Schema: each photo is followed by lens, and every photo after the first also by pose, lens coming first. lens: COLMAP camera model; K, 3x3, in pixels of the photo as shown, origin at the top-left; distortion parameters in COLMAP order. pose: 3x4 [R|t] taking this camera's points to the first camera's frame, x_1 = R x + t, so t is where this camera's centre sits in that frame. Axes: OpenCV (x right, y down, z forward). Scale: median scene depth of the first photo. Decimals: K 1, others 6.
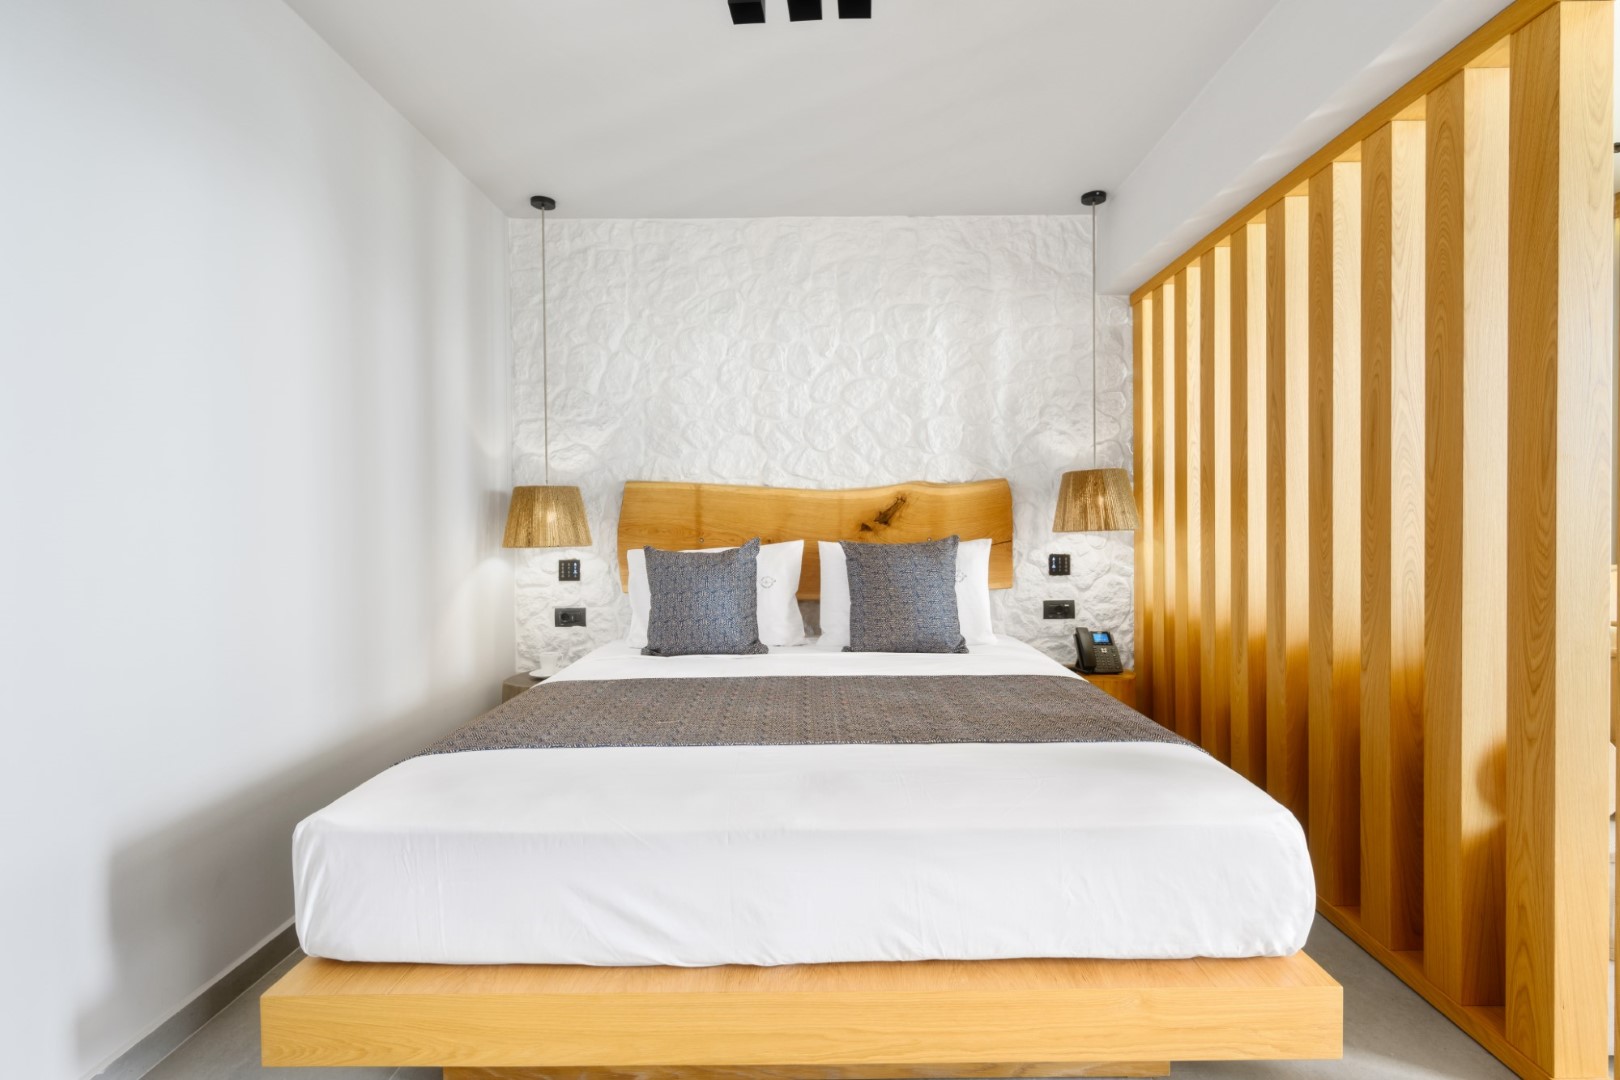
lens RADIAL K [[744.1, 0, 813.8], [0, 744.1, 530.7], [0, 0, 1]] dist [-0.000444, -0.000034]
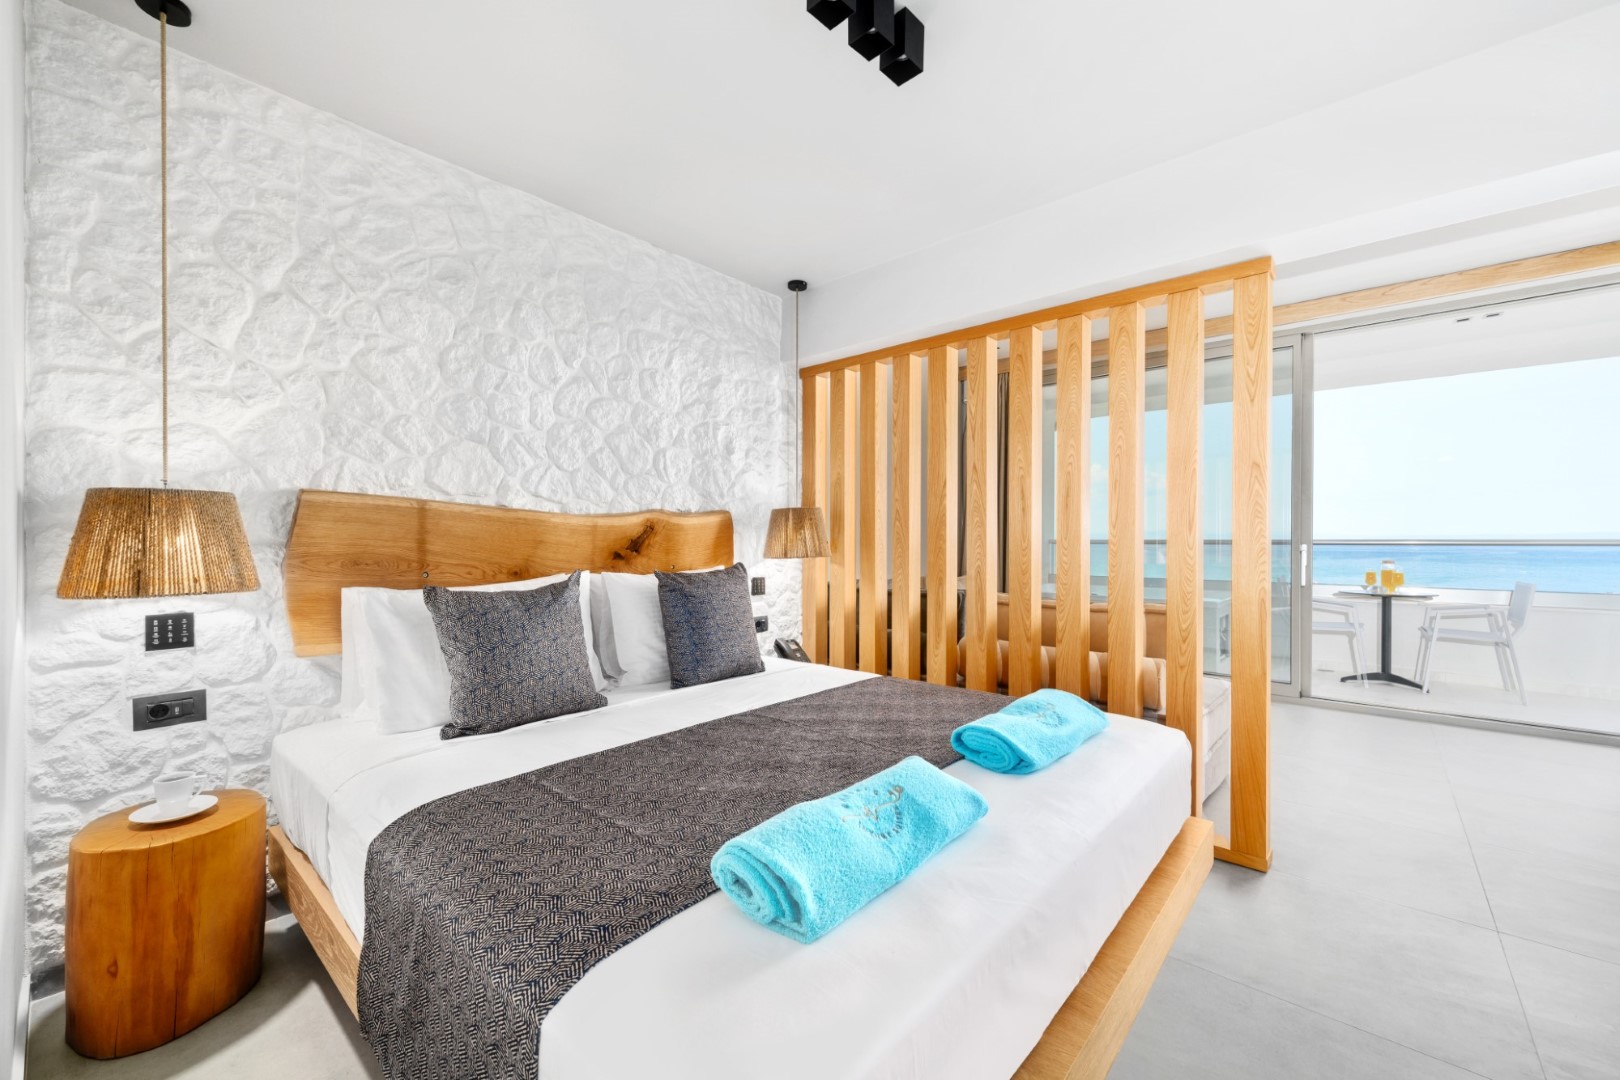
lens RADIAL K [[653.7, 0, 810.5], [0, 653.7, 544.2], [0, 0, 1]] dist [-0.001837, 0.000080]
pose [[0.651985, 0.004638, 0.758218, -0.394644], [0.005612, 0.999924, -0.010943, -0.008683], [-0.758211, 0.011389, 0.651909, 0.266843]]
